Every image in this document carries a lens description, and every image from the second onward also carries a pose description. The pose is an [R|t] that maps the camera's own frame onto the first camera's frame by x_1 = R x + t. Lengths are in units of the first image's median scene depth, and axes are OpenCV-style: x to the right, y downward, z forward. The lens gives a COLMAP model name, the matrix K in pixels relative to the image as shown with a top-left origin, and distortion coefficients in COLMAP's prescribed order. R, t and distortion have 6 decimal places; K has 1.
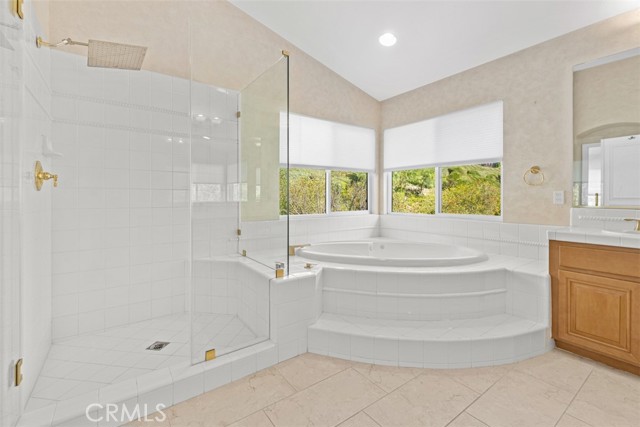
lens RADIAL K [[279.4, 0, 320.1], [0, 279.4, 210.0], [0, 0, 1]] dist [-0.000008, 0.000098]
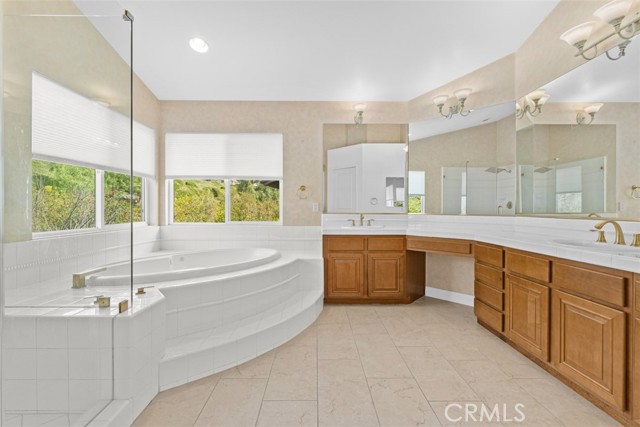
lens RADIAL K [[276.8, 0, 318.8], [0, 276.8, 221.0], [0, 0, 1]] dist [-0.001235, -0.000067]
pose [[0.582918, -0.036204, 0.811724, -0.319368], [0.033640, 0.999226, 0.020409, -0.000360], [-0.811834, 0.015410, 0.583685, 0.098823]]
